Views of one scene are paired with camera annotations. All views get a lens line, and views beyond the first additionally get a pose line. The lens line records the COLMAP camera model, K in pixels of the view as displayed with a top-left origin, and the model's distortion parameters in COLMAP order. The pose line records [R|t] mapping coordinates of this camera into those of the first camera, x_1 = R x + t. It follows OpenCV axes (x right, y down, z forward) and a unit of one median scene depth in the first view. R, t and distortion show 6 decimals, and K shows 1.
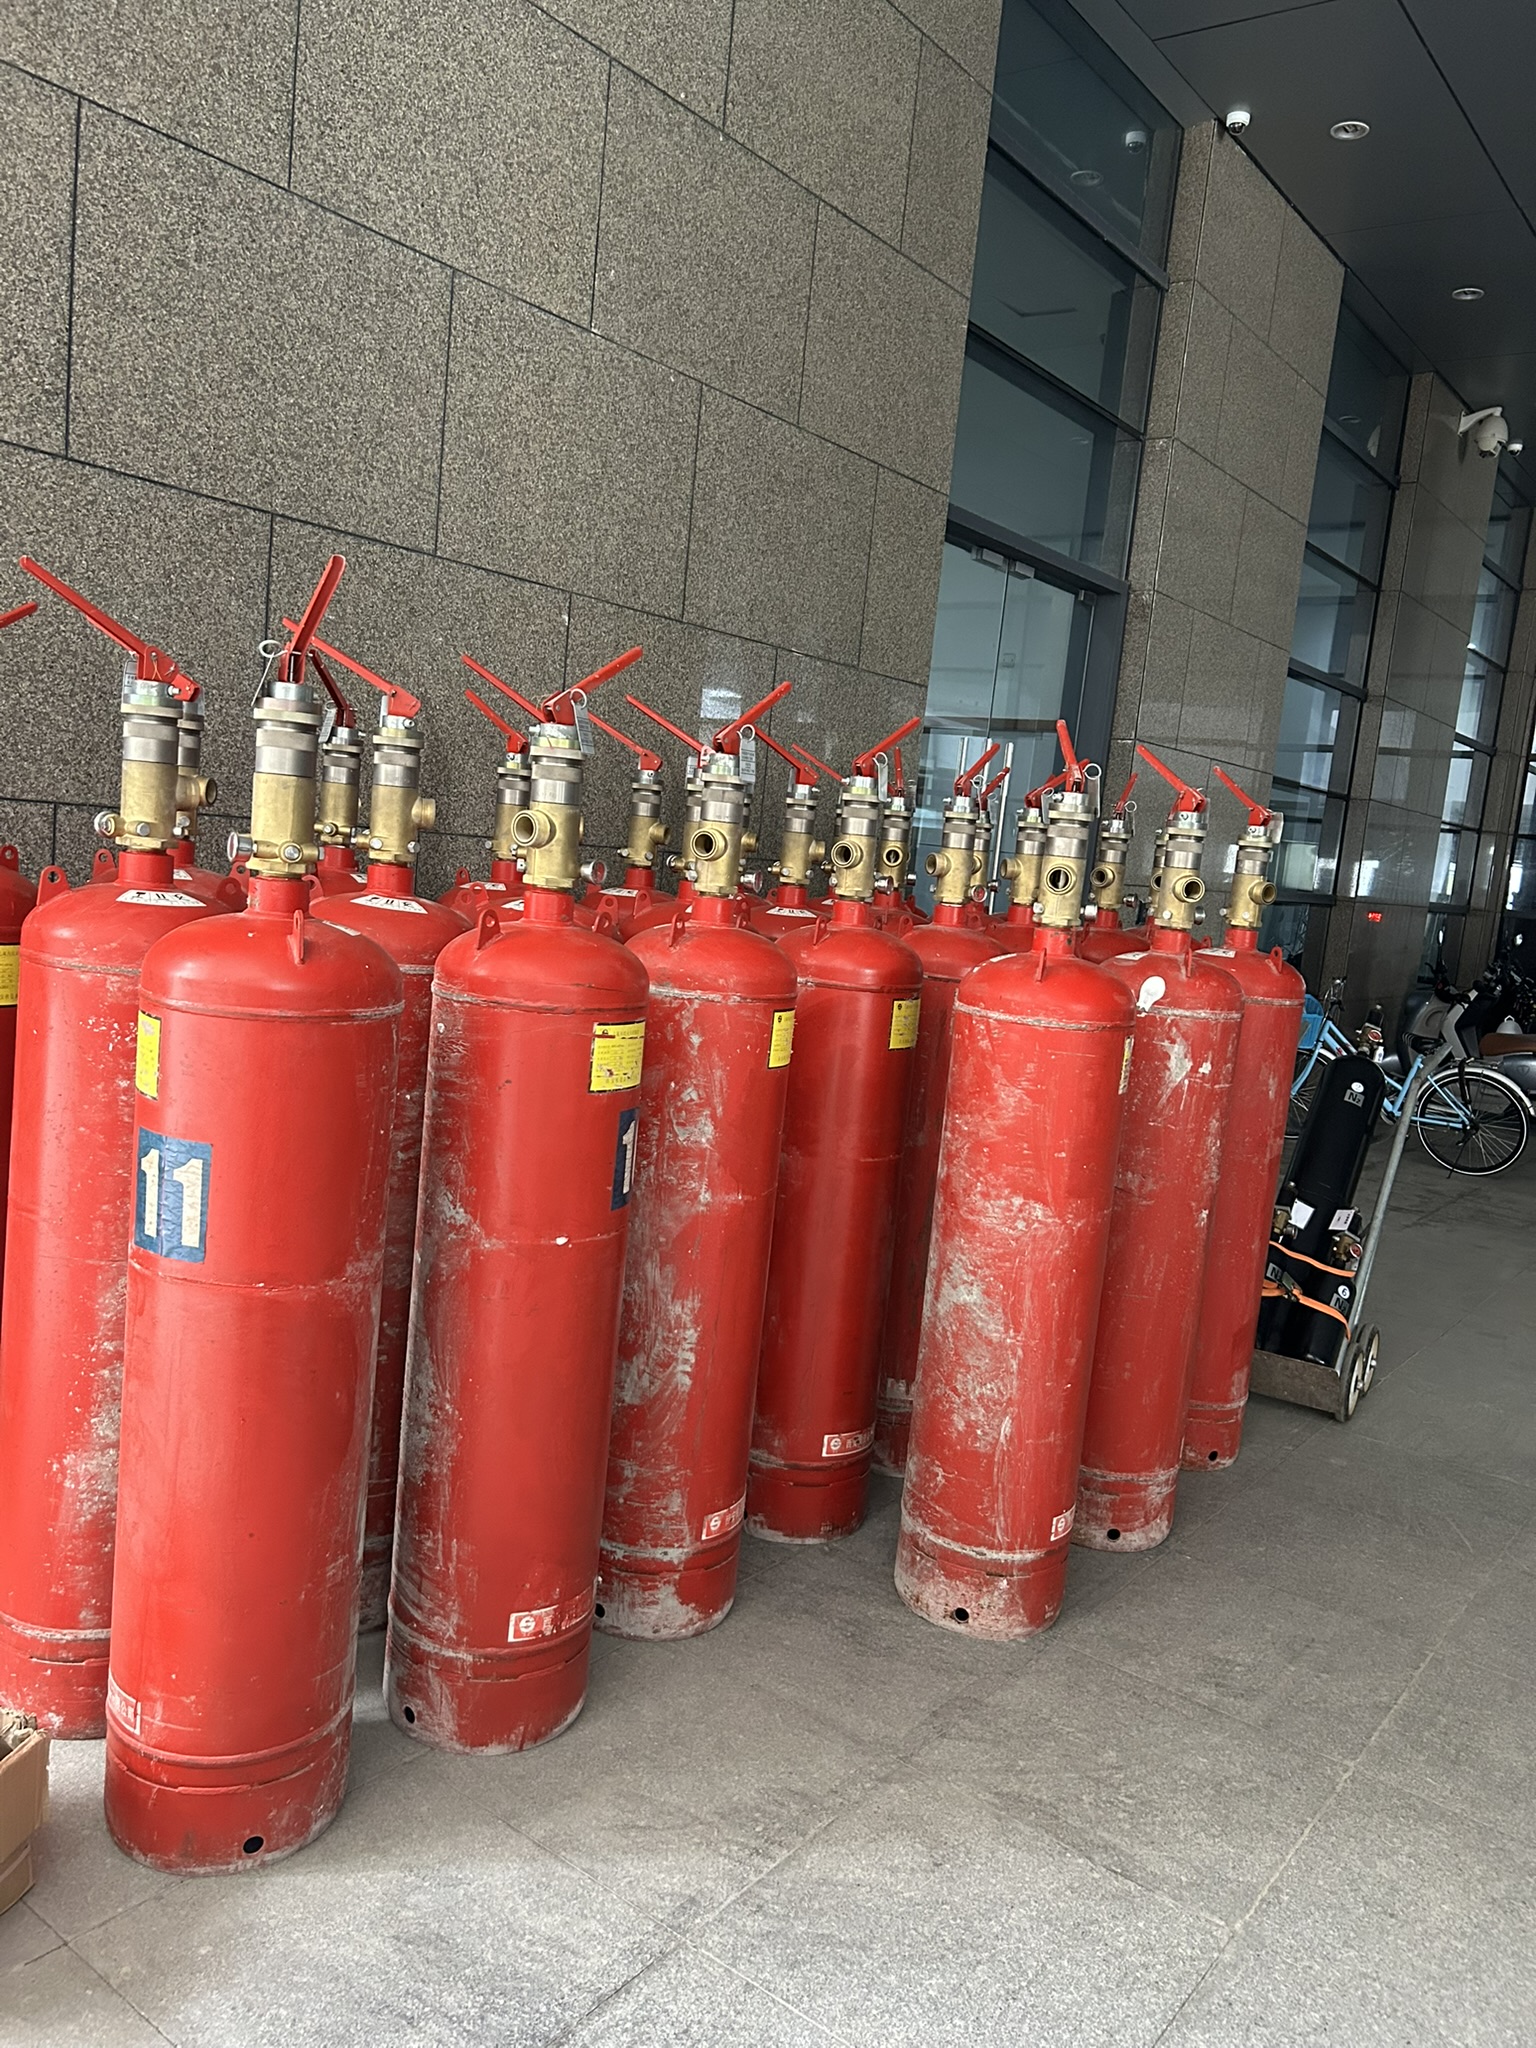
lens RADIAL K [[1560.6, 0, 765.1], [0, 1560.6, 1039.3], [0, 0, 1]] dist [0.045859, -0.053312]
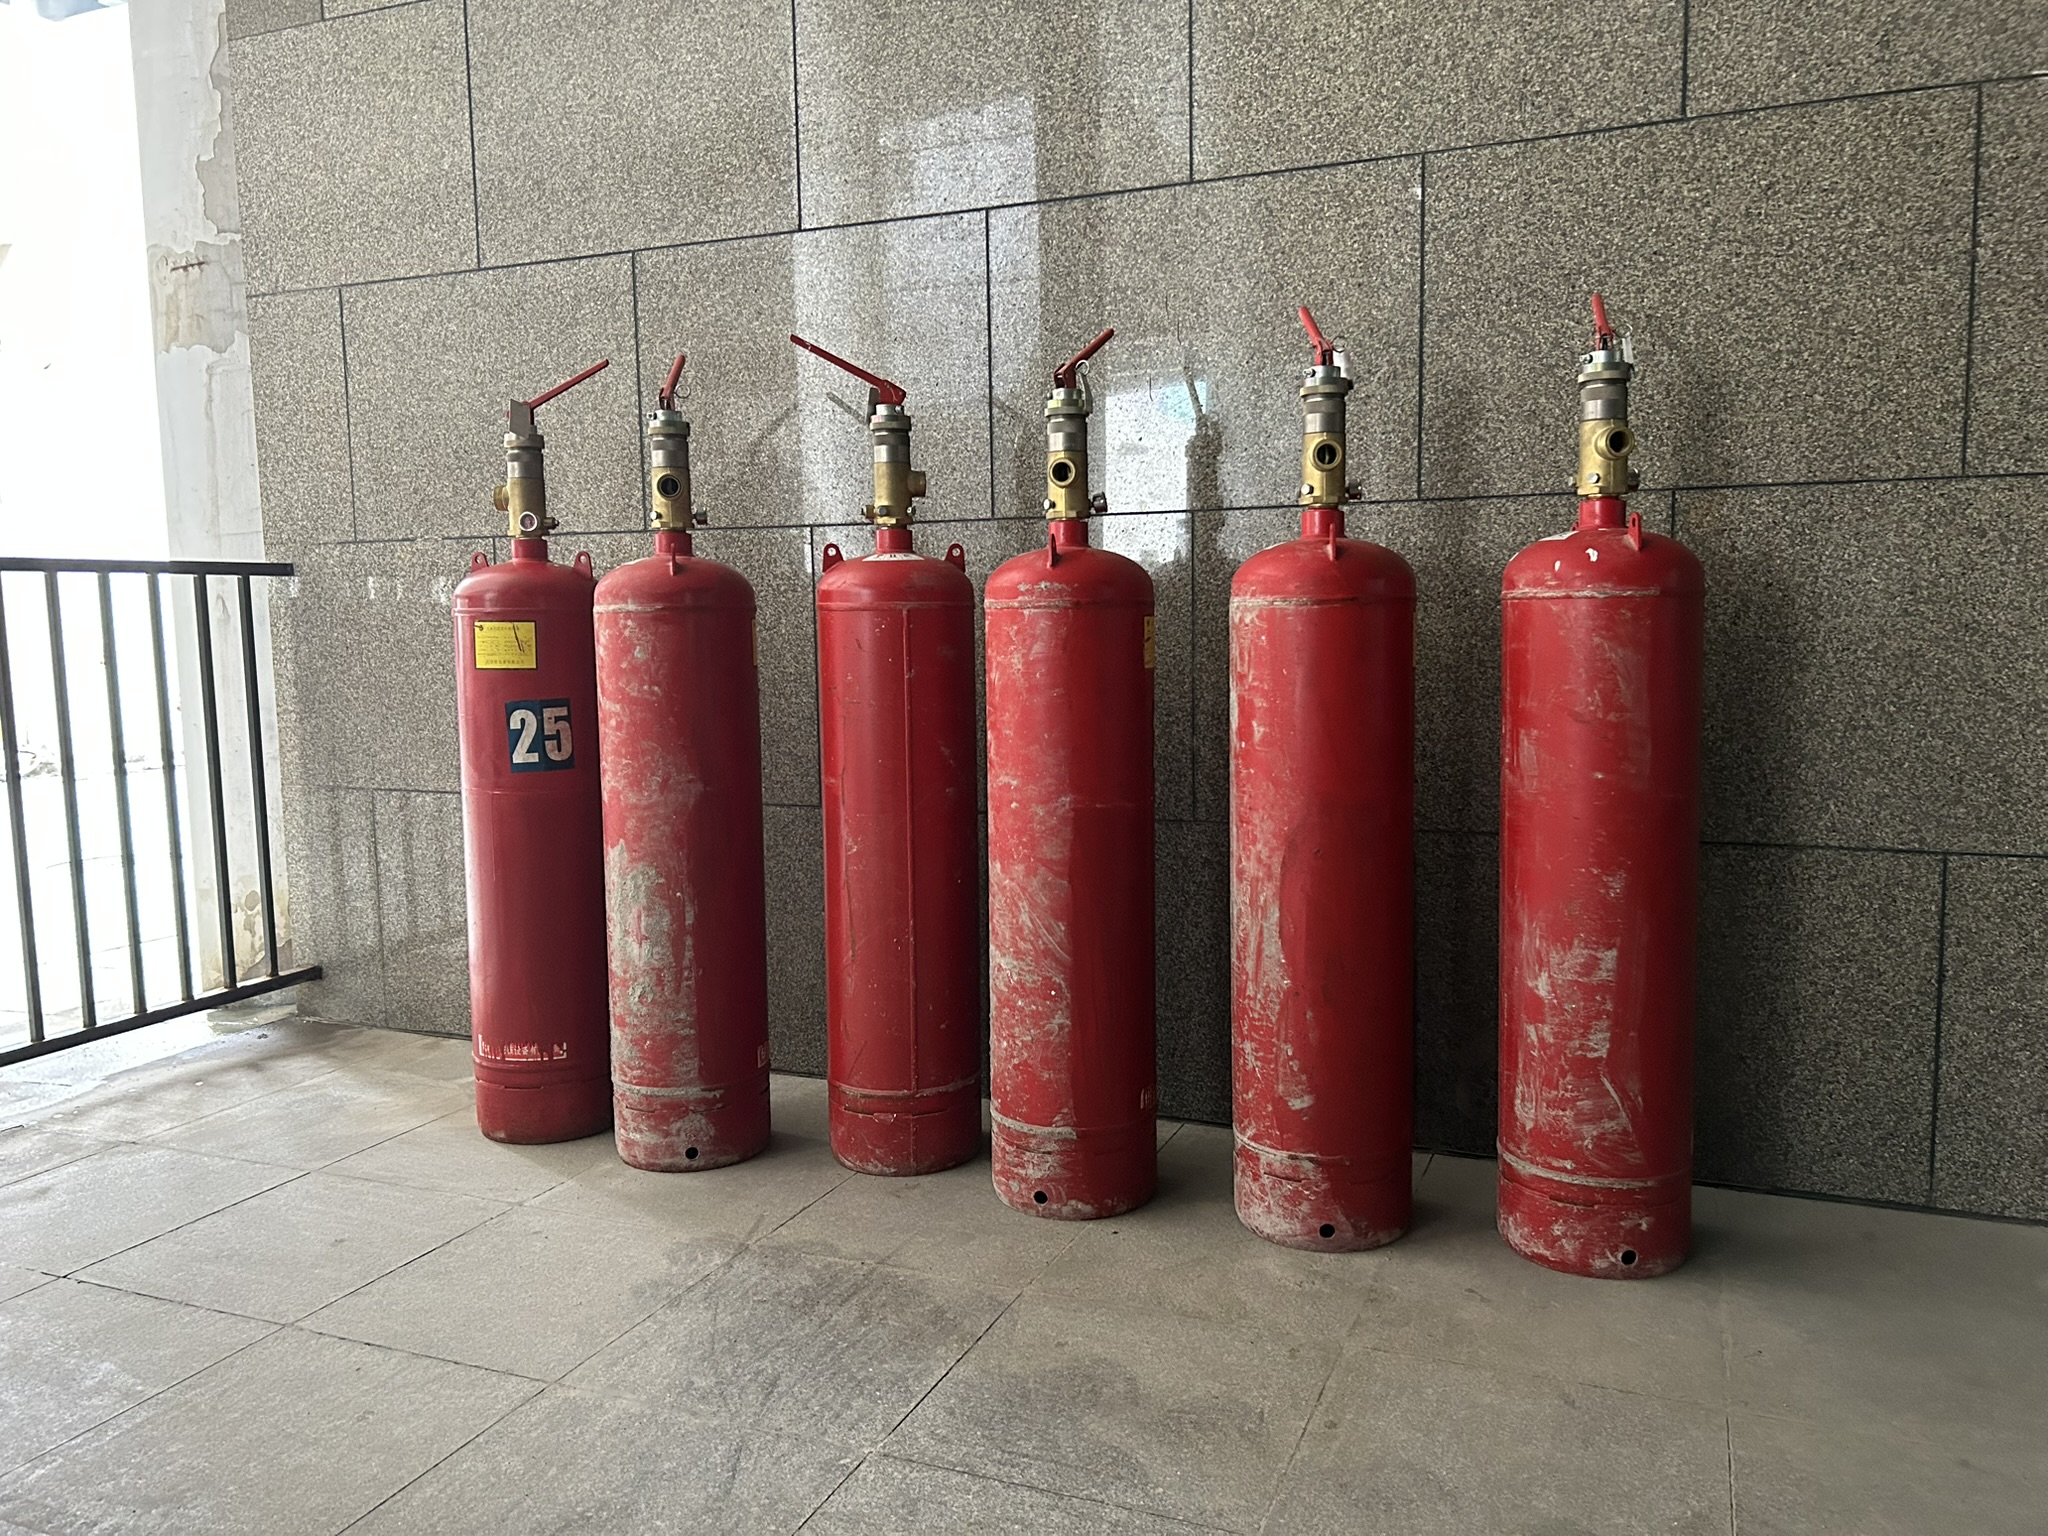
lens RADIAL K [[1560.6, 0, 1015.3], [0, 1560.6, 757.7], [0, 0, 1]] dist [0.045859, -0.053312]
pose [[0.237108, -0.006670, -0.971460, 0.785566], [-0.088577, 0.995663, -0.028456, 0.045505], [0.967437, 0.092796, 0.235489, 0.983429]]
